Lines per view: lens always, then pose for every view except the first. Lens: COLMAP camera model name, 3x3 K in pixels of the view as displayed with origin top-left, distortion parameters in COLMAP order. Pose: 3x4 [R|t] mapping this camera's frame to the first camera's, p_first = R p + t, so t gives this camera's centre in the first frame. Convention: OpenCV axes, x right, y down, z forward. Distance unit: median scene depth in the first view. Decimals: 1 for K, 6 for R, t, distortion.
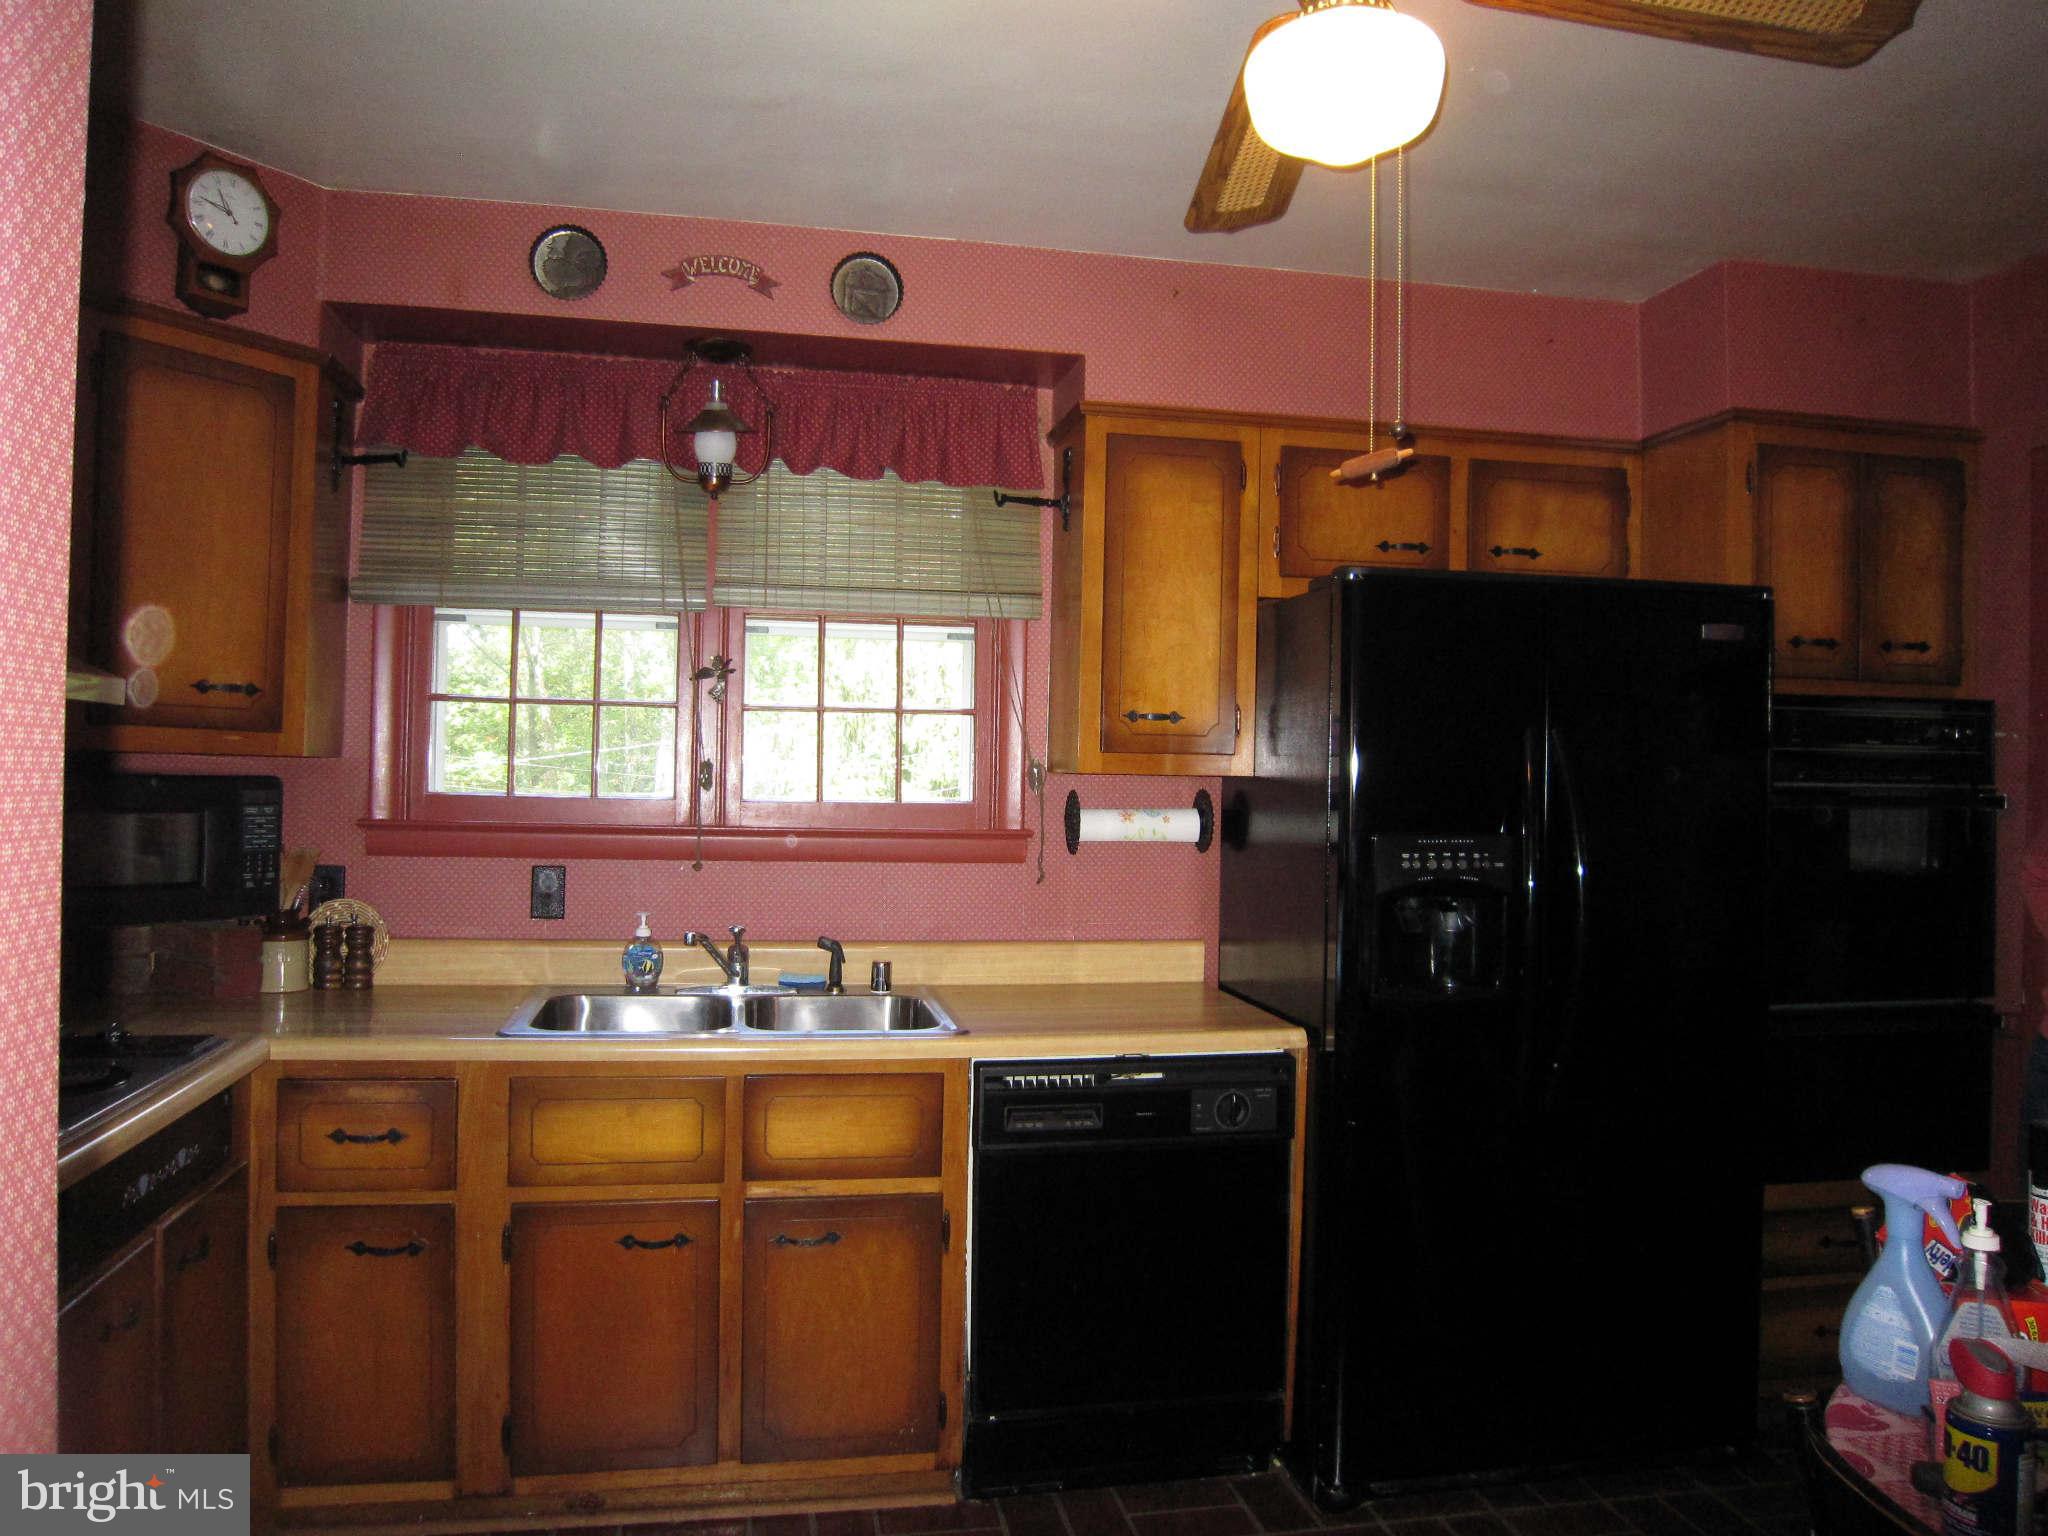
lens RADIAL K [[1435.1, 0, 1024.0], [0, 1435.1, 768.0], [0, 0, 1]] dist [-0.085582, 0.075313]
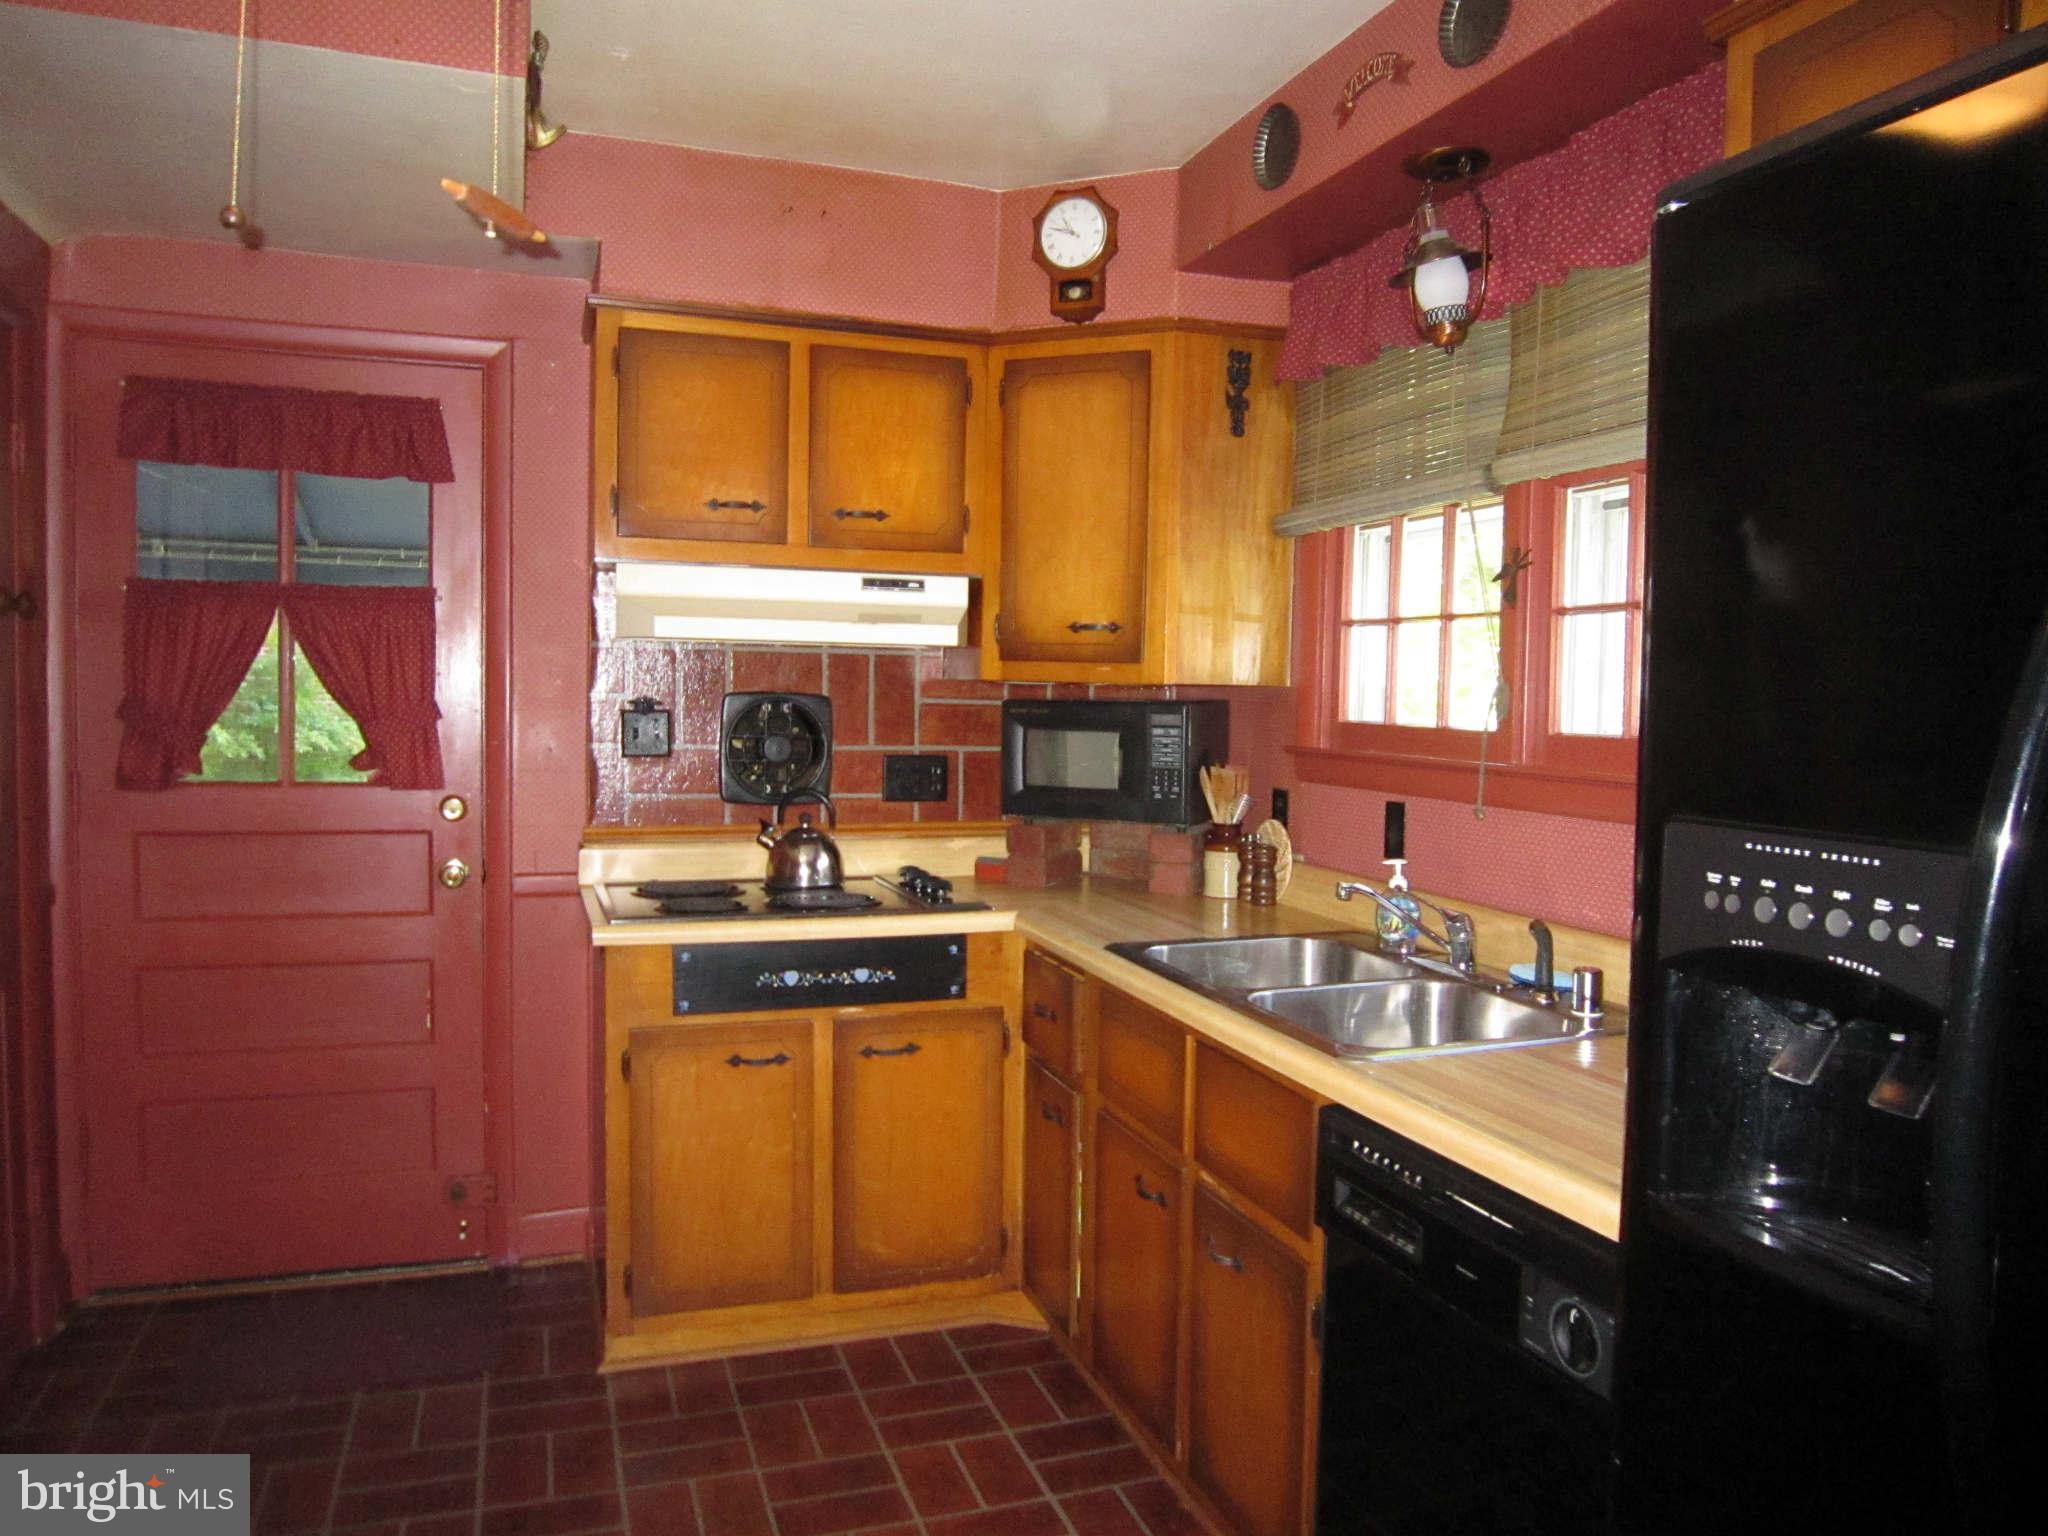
lens RADIAL K [[1435.1, 0, 1024.0], [0, 1435.1, 768.0], [0, 0, 1]] dist [-0.085582, 0.075313]
pose [[0.154672, 0.038373, -0.987220, 0.621903], [-0.003013, 0.999259, 0.038369, 0.015646], [0.987961, -0.002960, 0.154673, 0.738193]]
